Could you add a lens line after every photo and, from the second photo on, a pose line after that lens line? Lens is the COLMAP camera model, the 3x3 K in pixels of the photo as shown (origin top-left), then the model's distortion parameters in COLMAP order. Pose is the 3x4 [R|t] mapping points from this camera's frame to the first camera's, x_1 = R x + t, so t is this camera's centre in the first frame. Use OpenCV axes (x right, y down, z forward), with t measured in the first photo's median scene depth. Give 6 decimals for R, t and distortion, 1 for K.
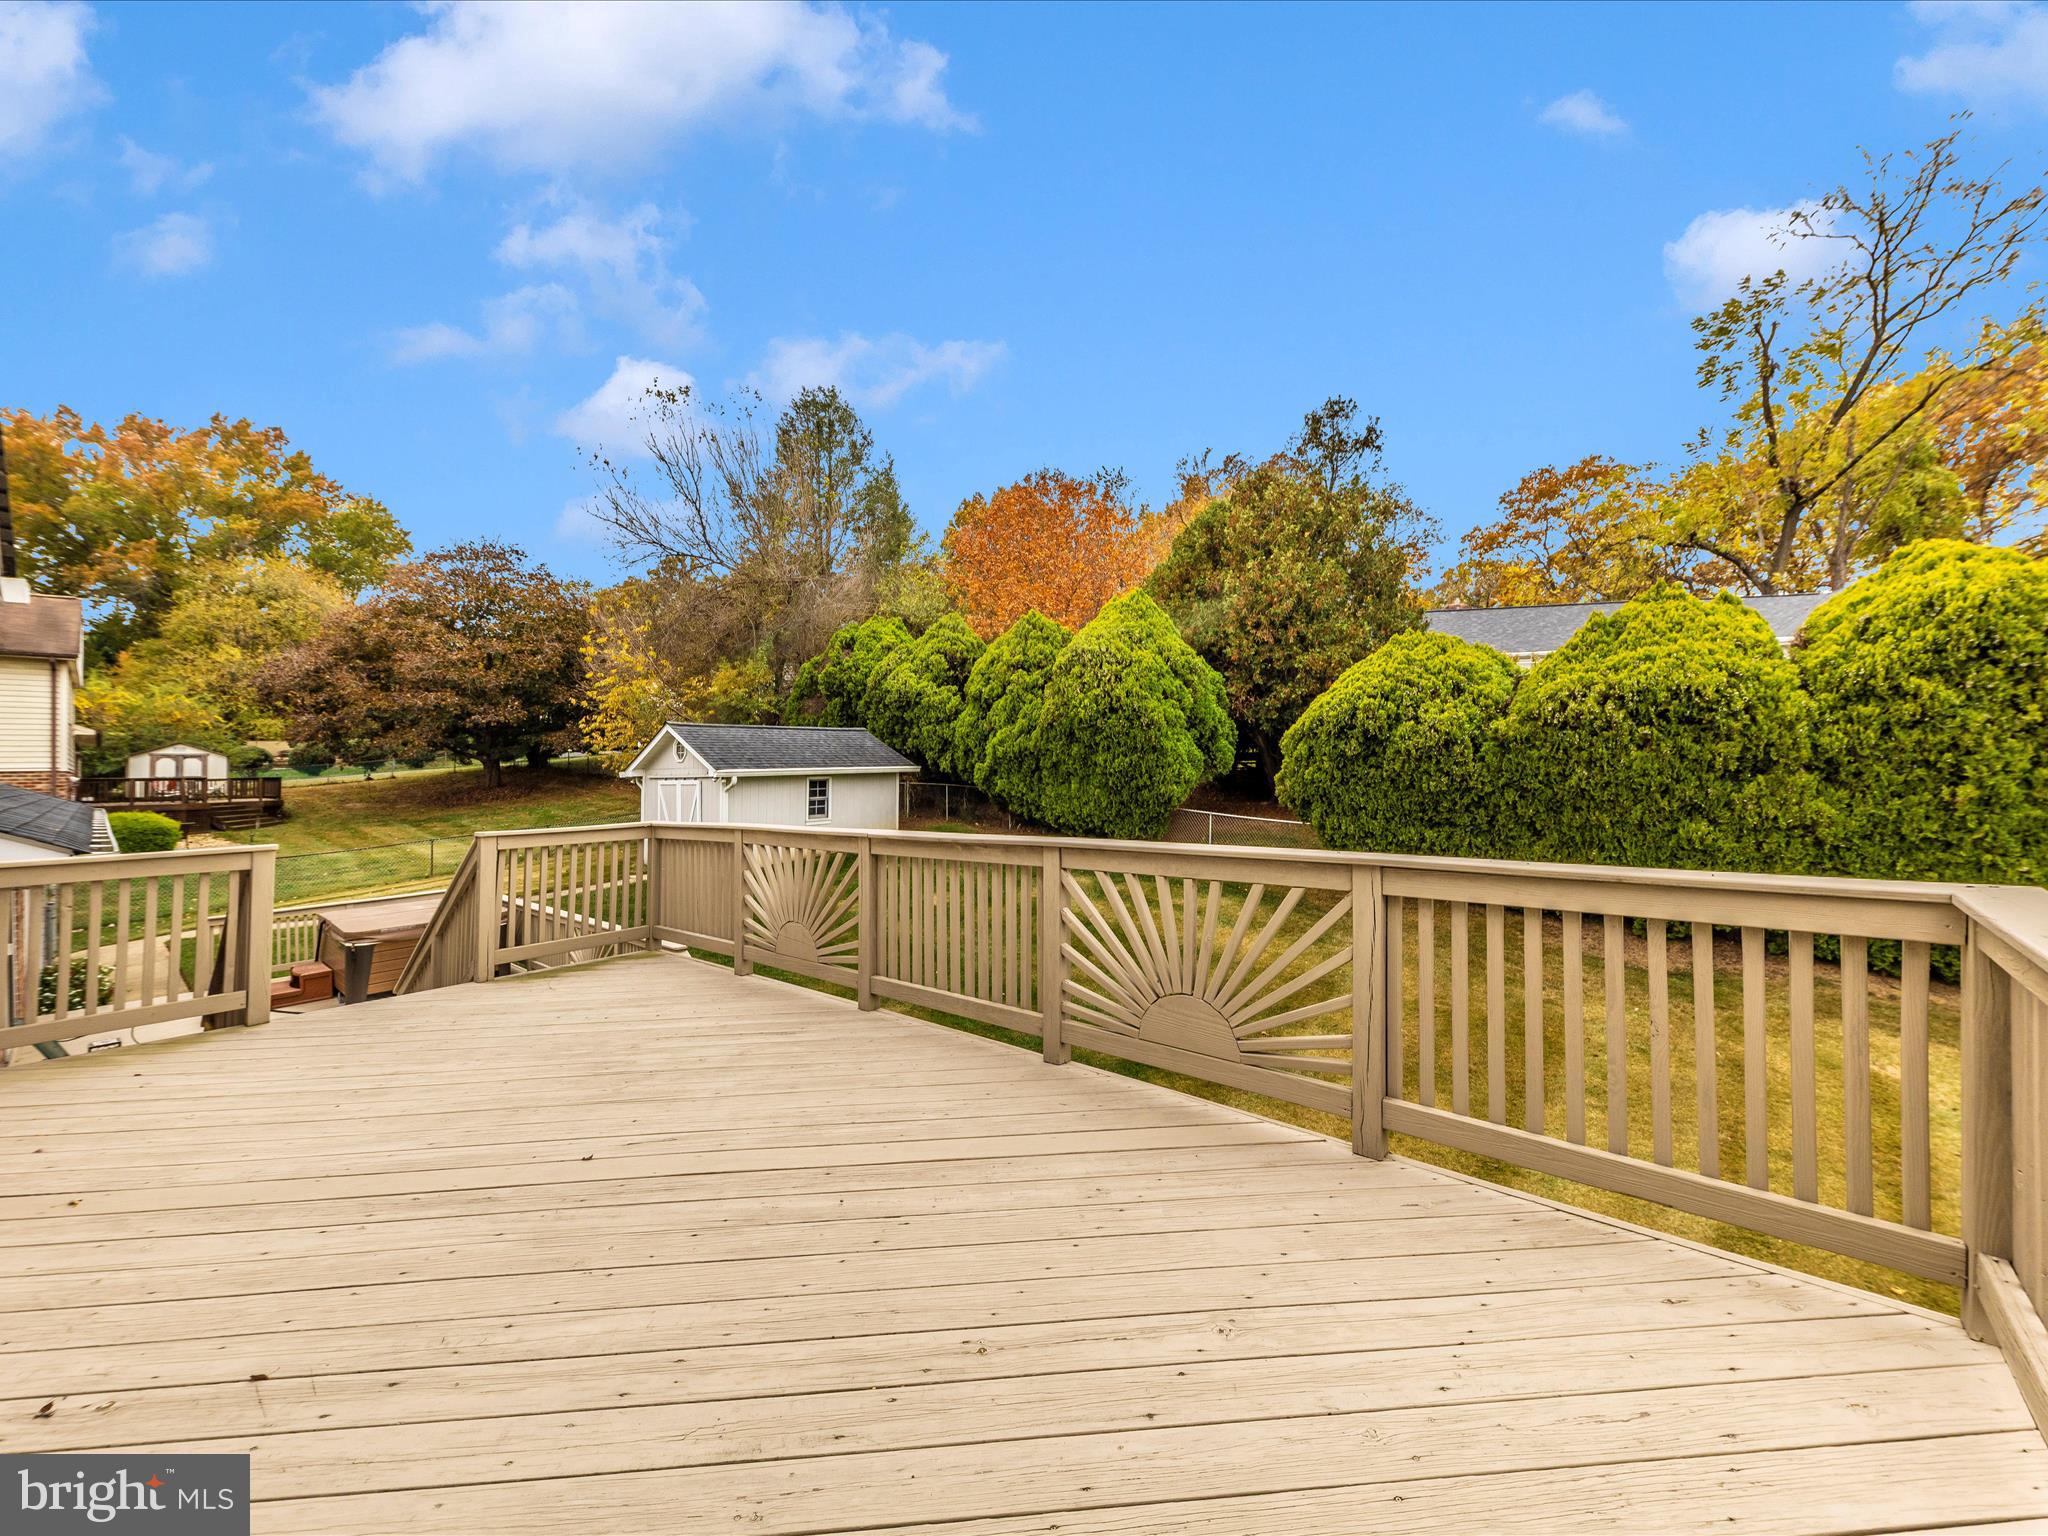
lens RADIAL K [[797.7, 0, 1015.4], [0, 797.7, 766.7], [0, 0, 1]] dist [0.018977, -0.005797]
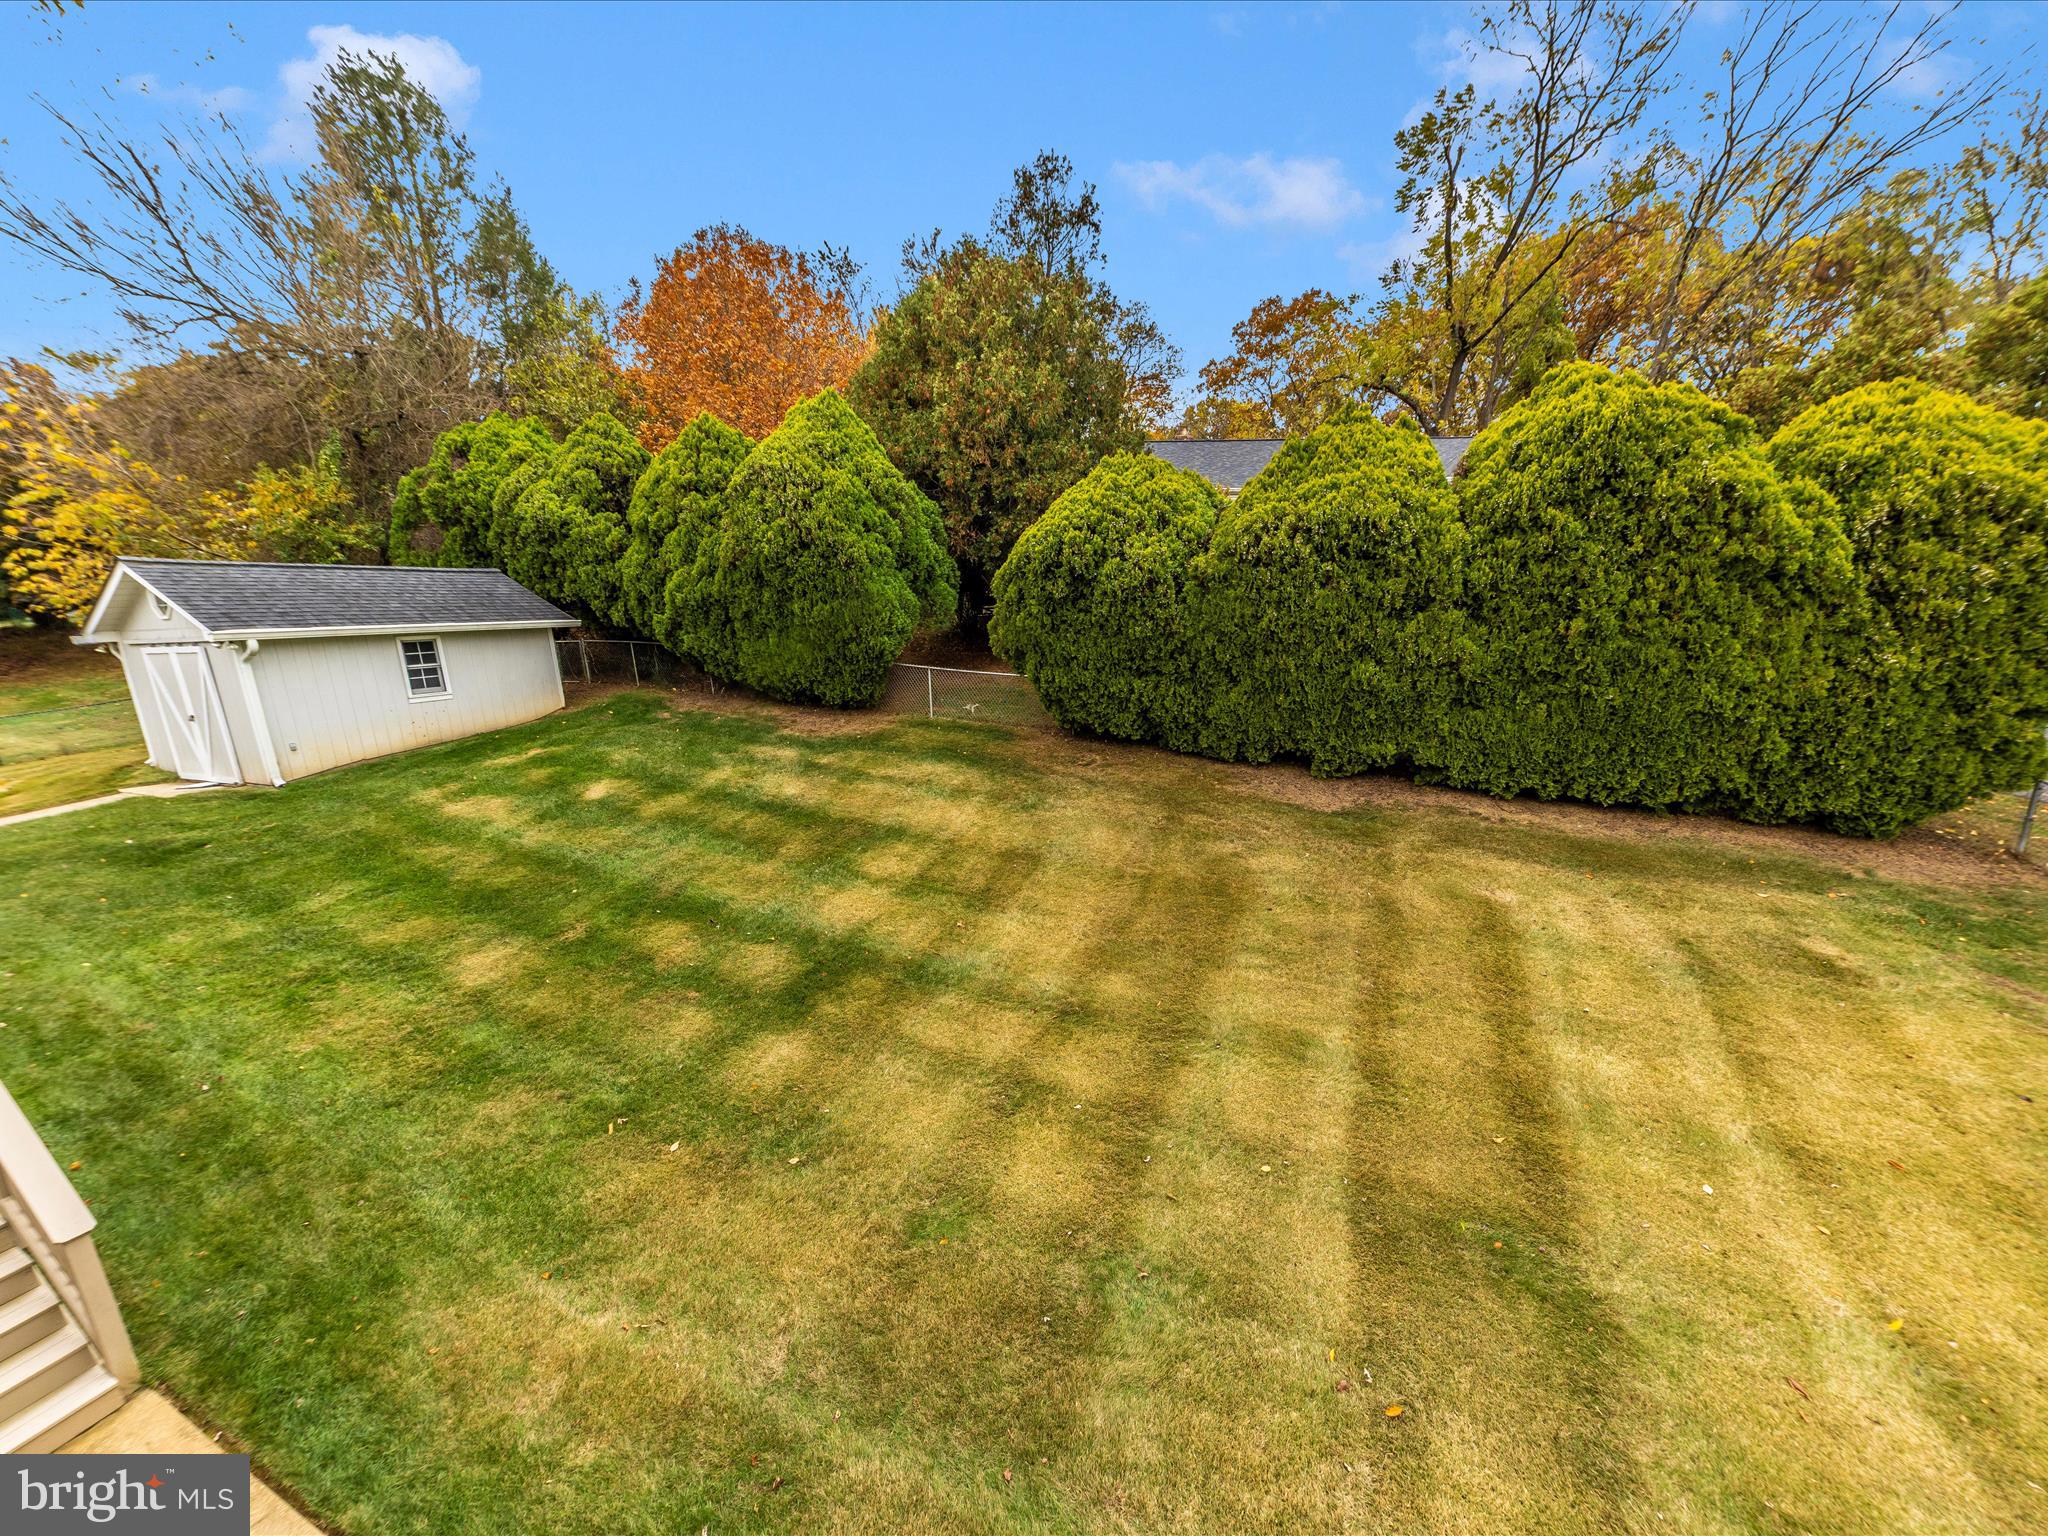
lens RADIAL K [[772.6, 0, 1101.8], [0, 772.6, 778.6], [0, 0, 1]] dist [0.021397, -0.004478]
pose [[0.932583, -0.097599, 0.347510, 0.172222], [0.021942, 0.976299, 0.215311, -0.003471], [-0.360288, -0.193171, 0.912621, 0.192727]]
